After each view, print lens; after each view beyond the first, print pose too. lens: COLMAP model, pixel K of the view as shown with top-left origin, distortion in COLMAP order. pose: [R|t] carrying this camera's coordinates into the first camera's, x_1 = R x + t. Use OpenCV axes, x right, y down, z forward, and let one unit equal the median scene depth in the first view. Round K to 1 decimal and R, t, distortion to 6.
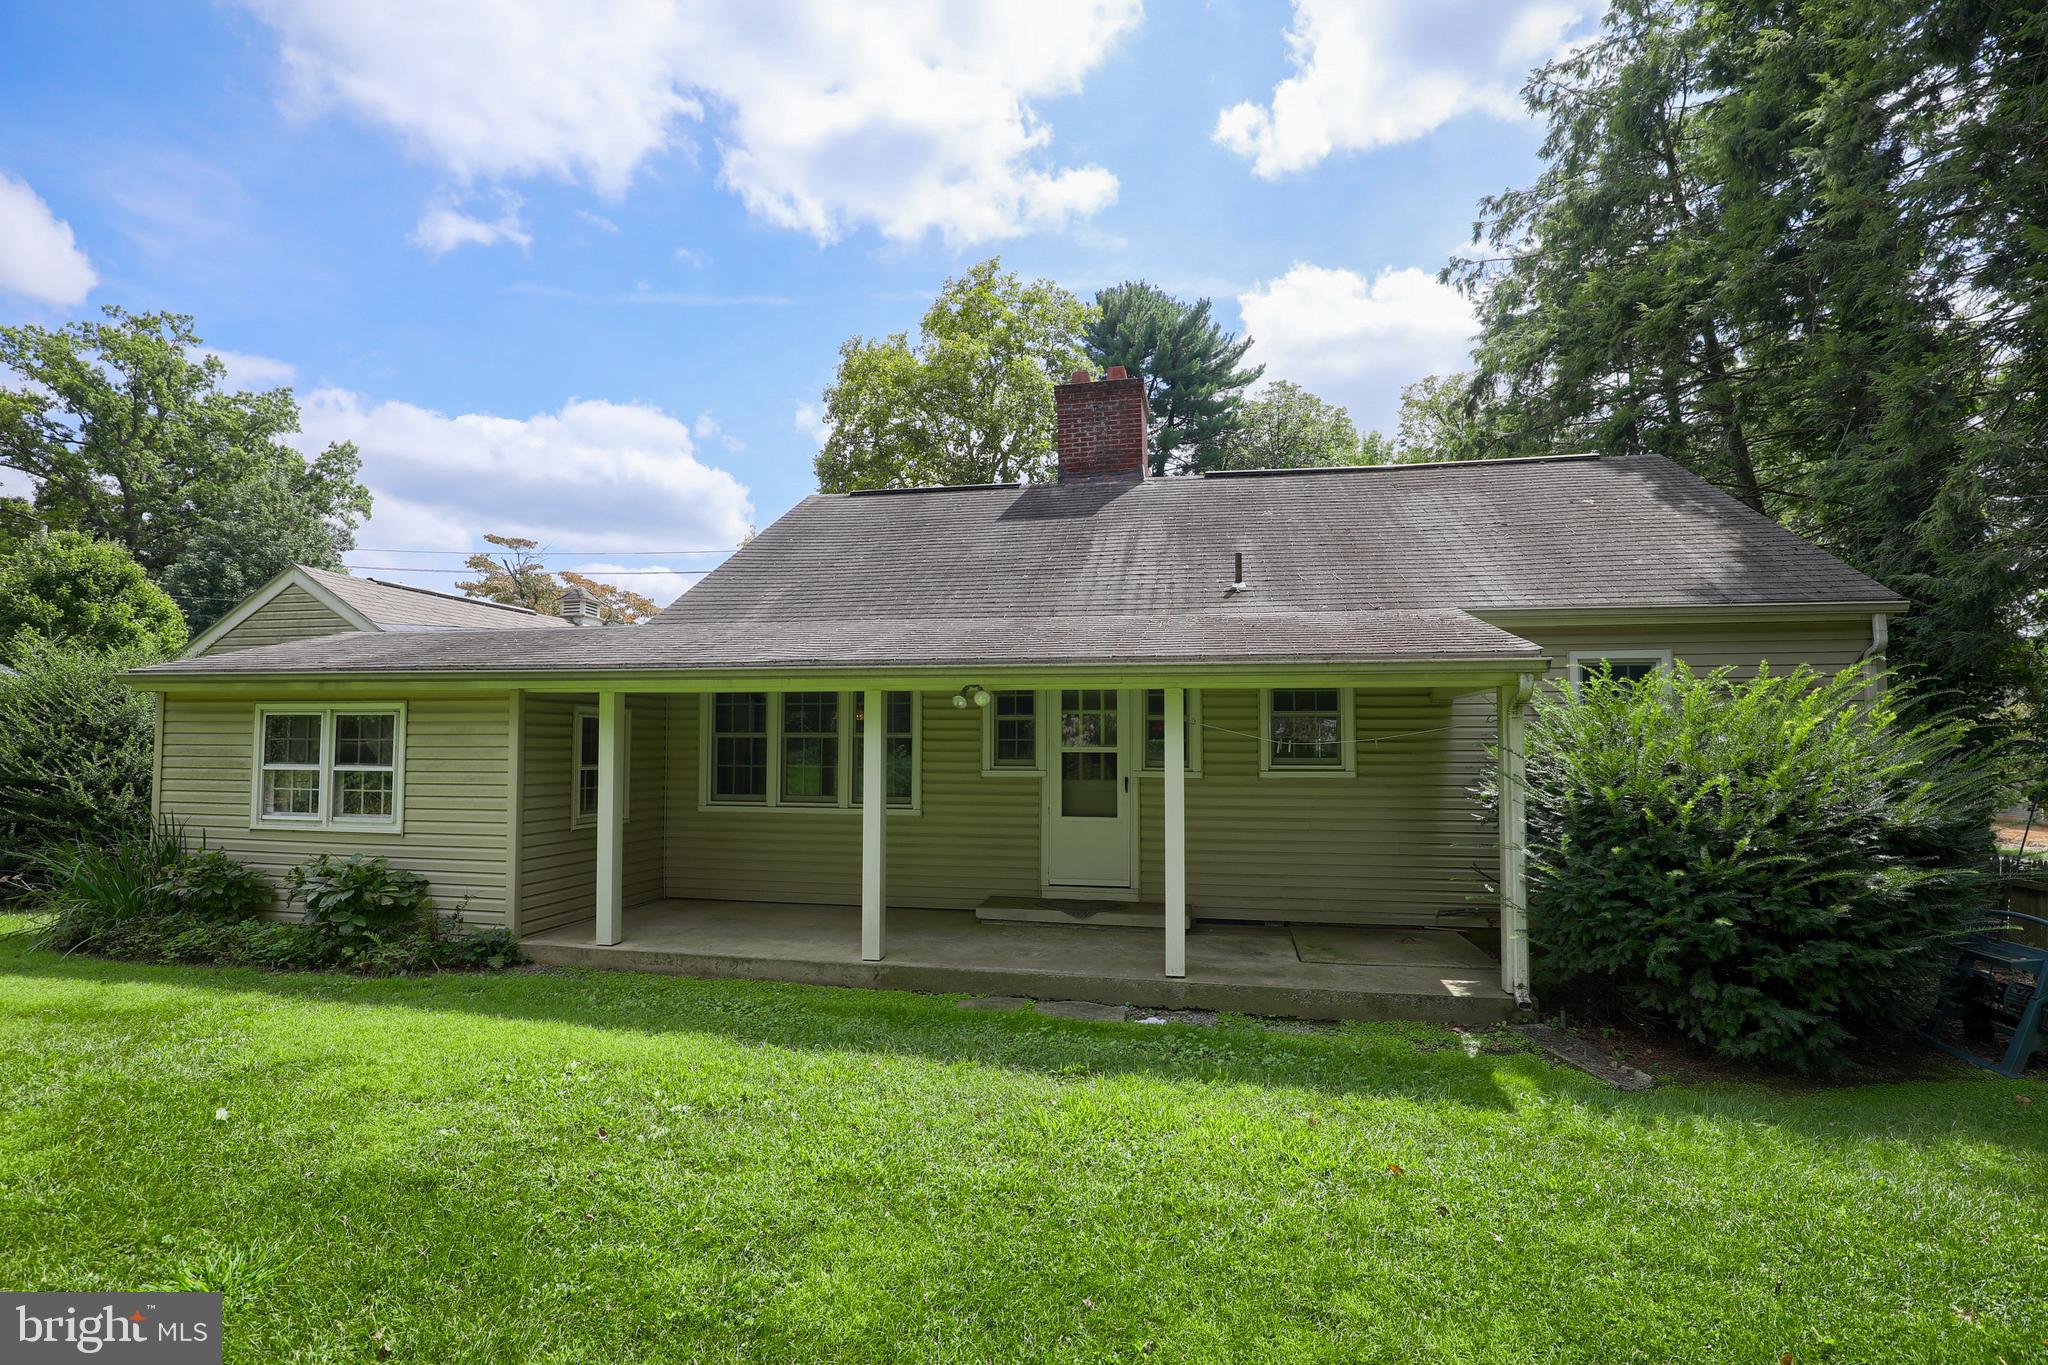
lens RADIAL K [[941.2, 0, 1026.8], [0, 941.2, 710.6], [0, 0, 1]] dist [-0.046594, 0.013205]
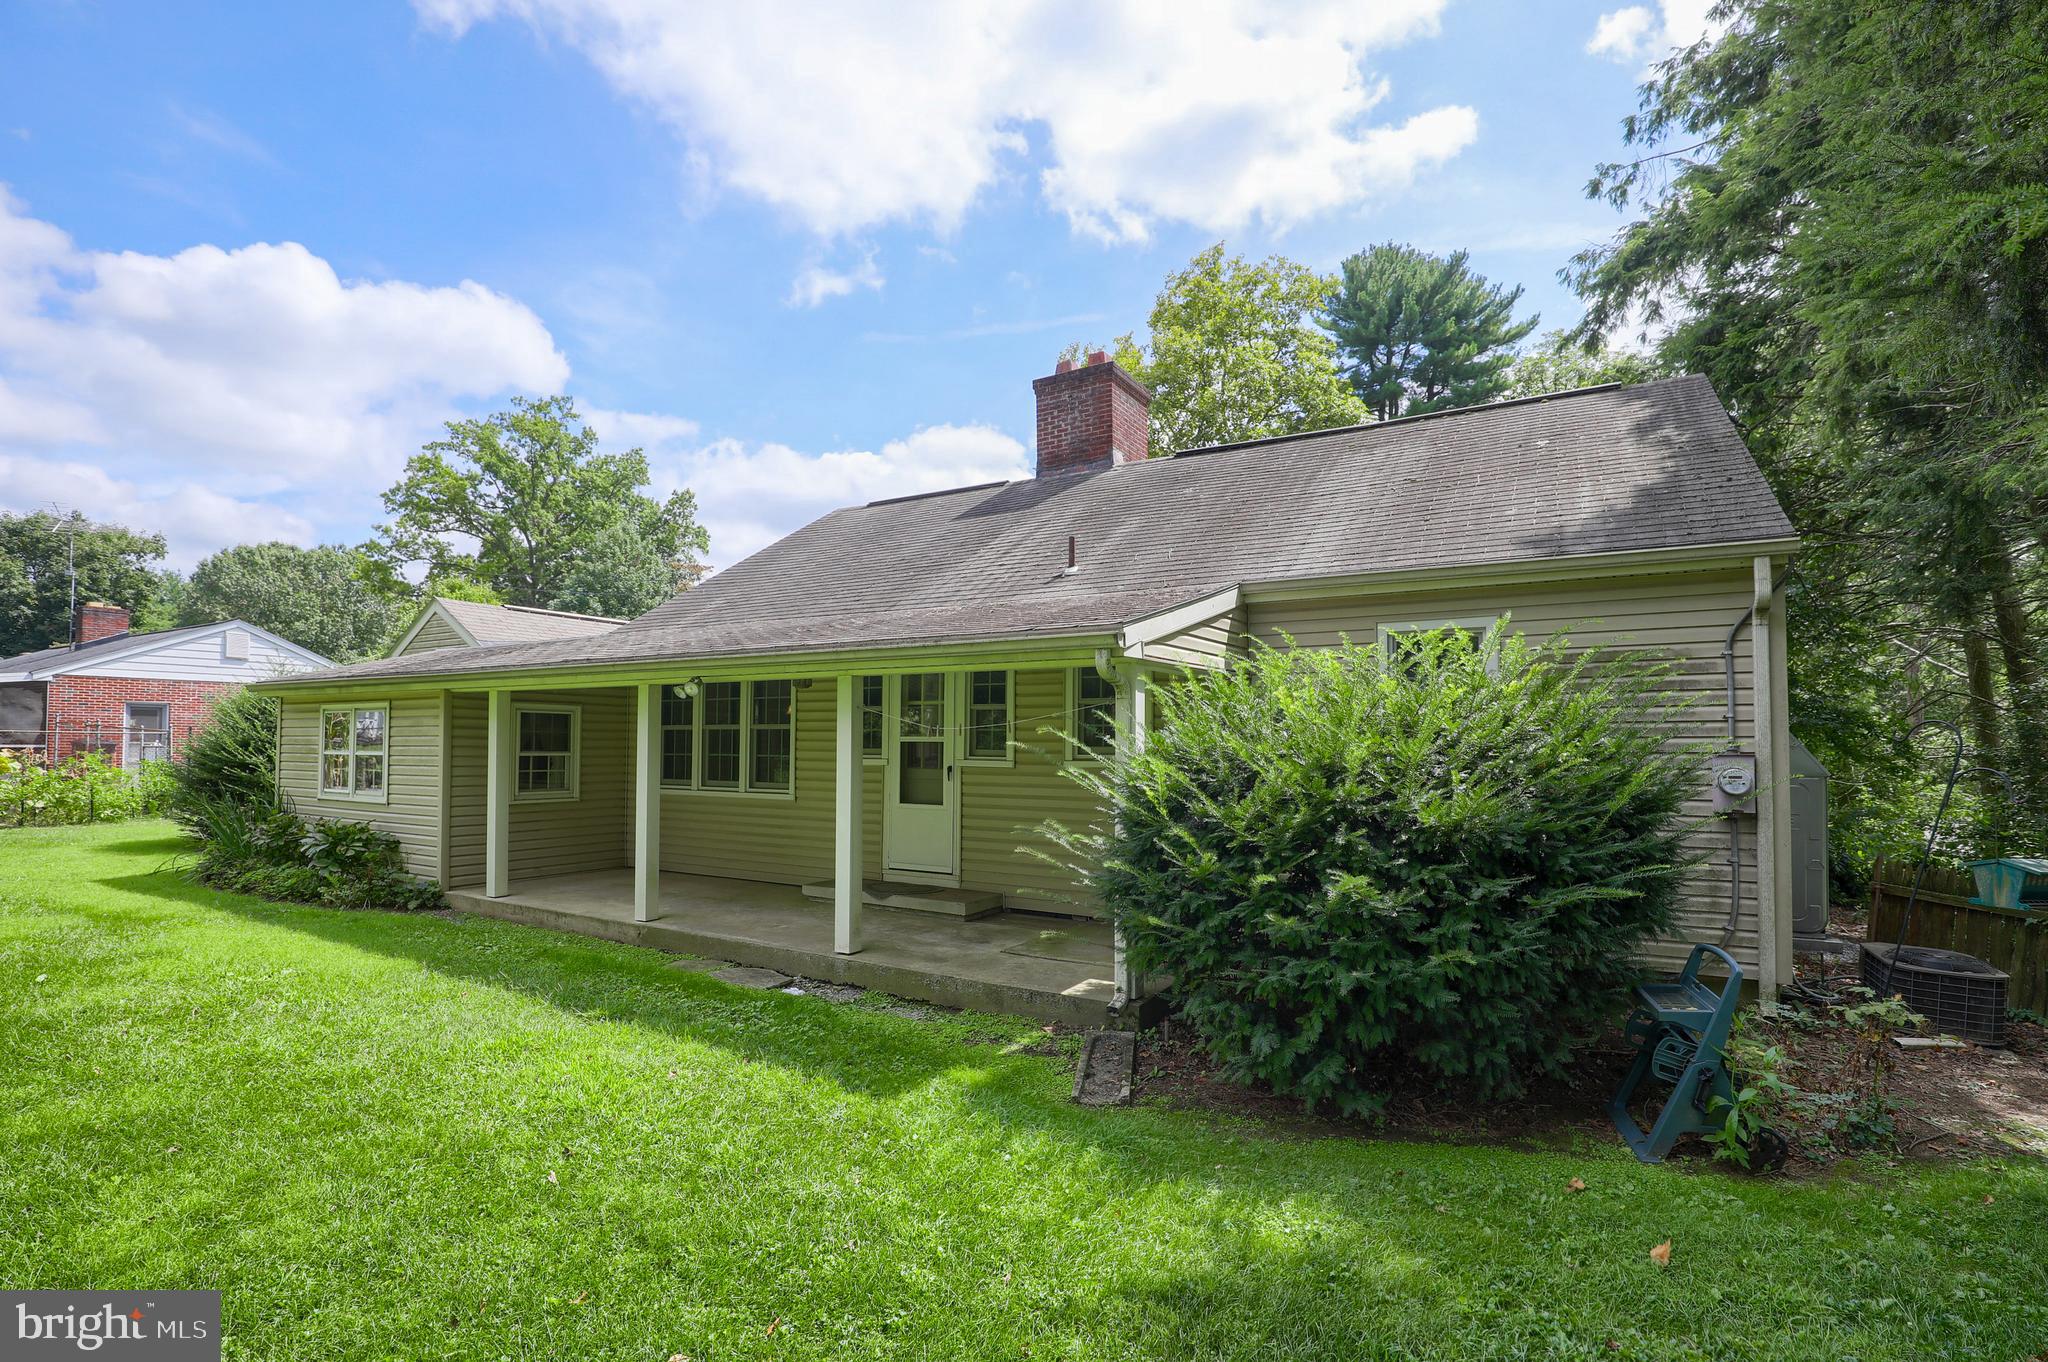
lens RADIAL K [[944.1, 0, 1024.9], [0, 944.1, 721.8], [0, 0, 1]] dist [-0.035551, -0.000337]
pose [[0.944345, -0.007629, -0.328869, 0.518529], [0.010458, 0.999922, 0.006835, 0.017089], [0.328791, -0.009894, 0.944351, 0.063643]]
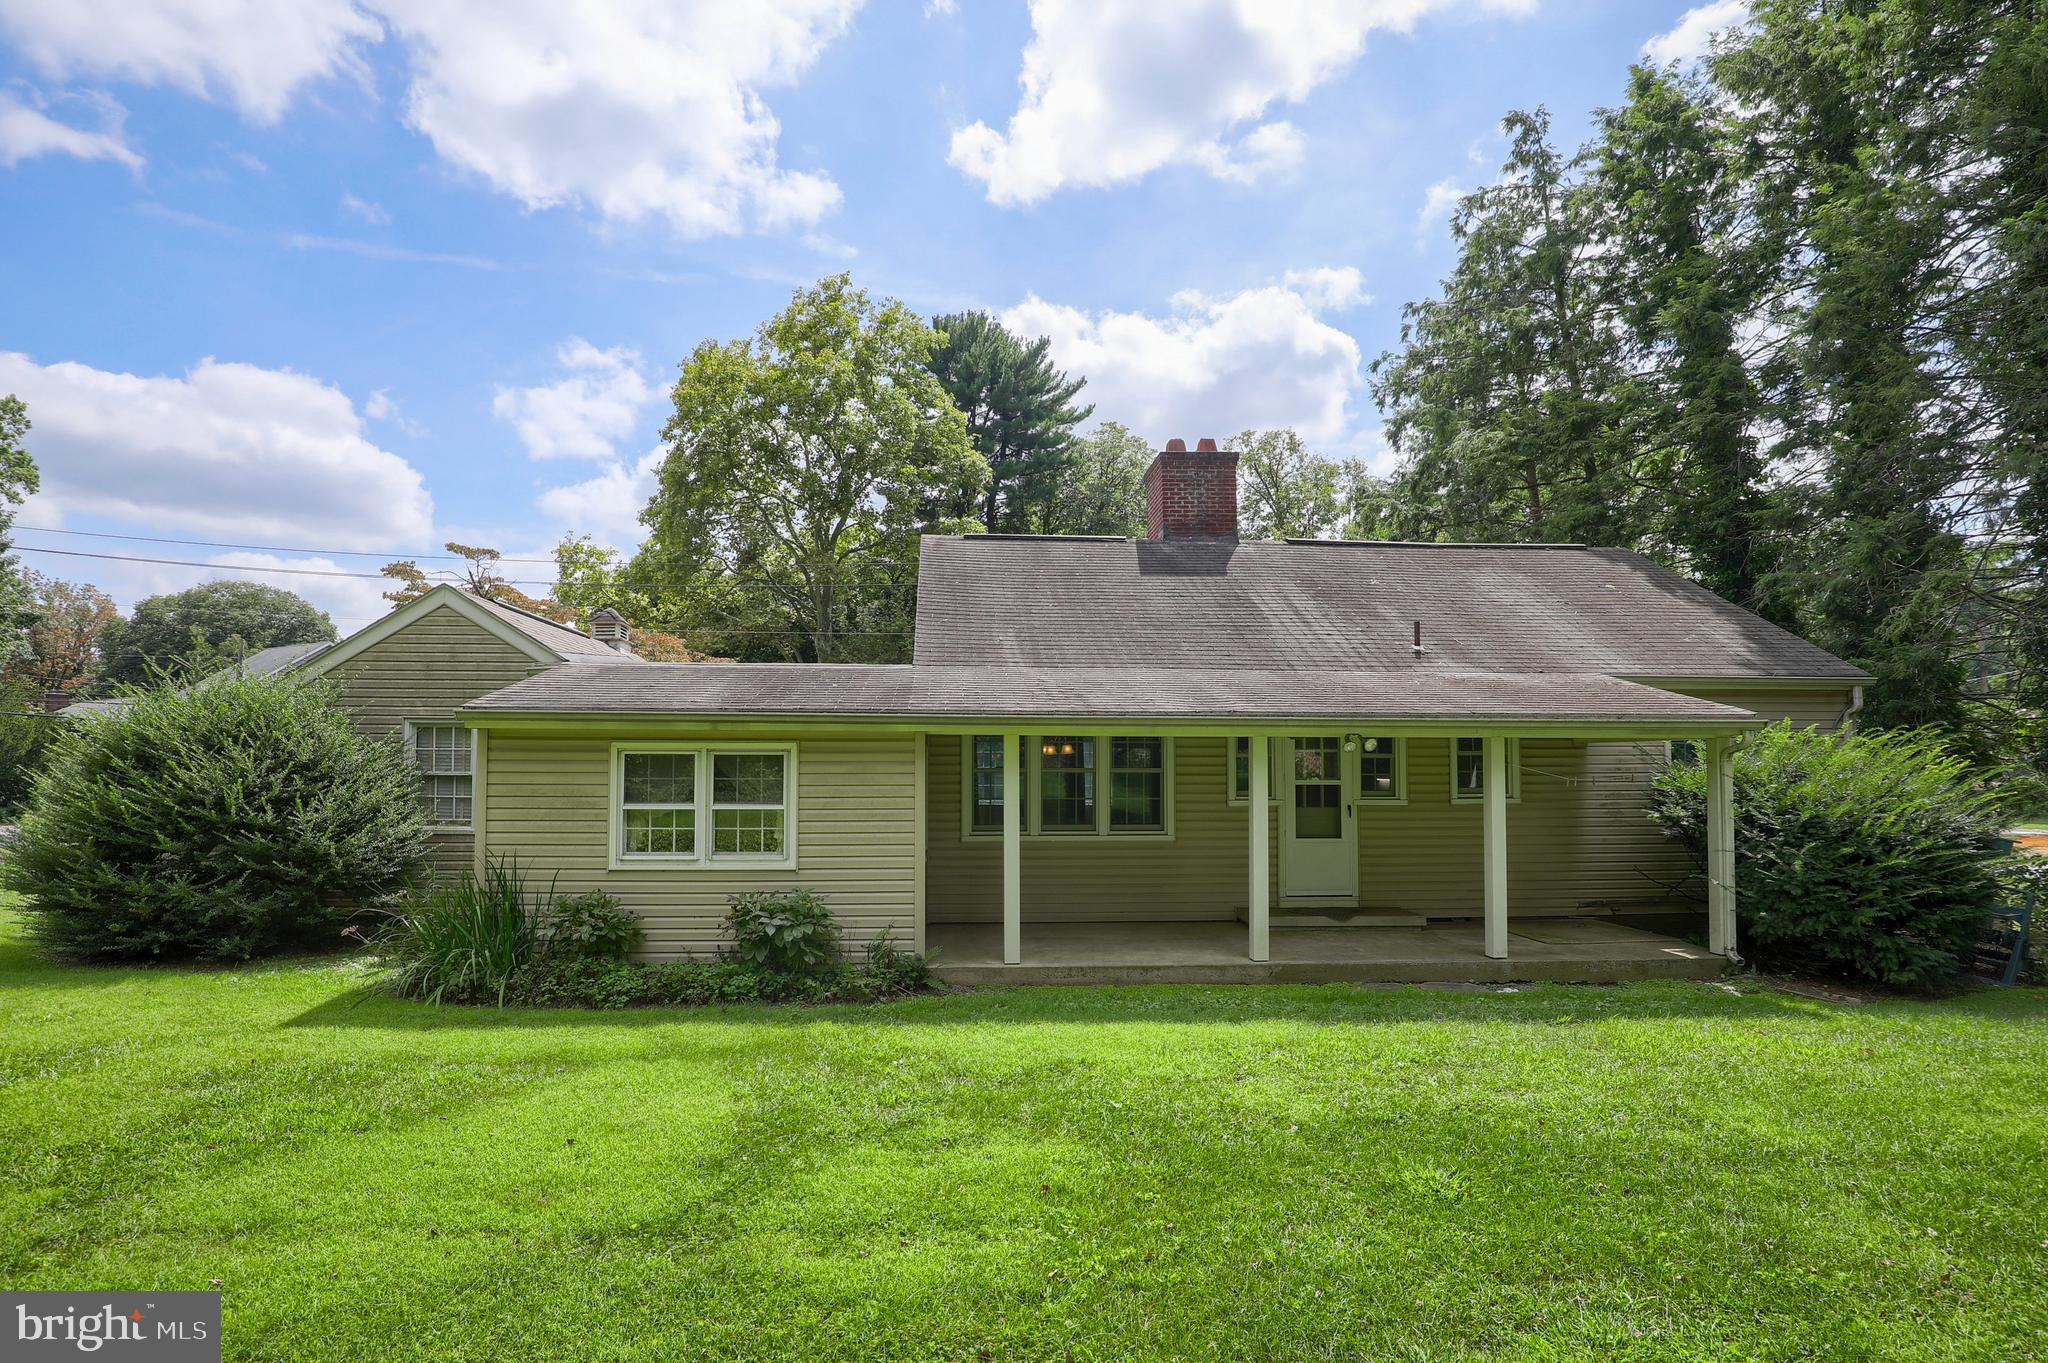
lens RADIAL K [[952.2, 0, 1013.4], [0, 952.2, 739.9], [0, 0, 1]] dist [-0.032578, 0.000397]
pose [[0.968243, 0.005691, 0.249945, -0.621517], [-0.008126, 0.999929, 0.008711, -0.020208], [-0.249878, -0.010466, 0.968221, -0.077259]]
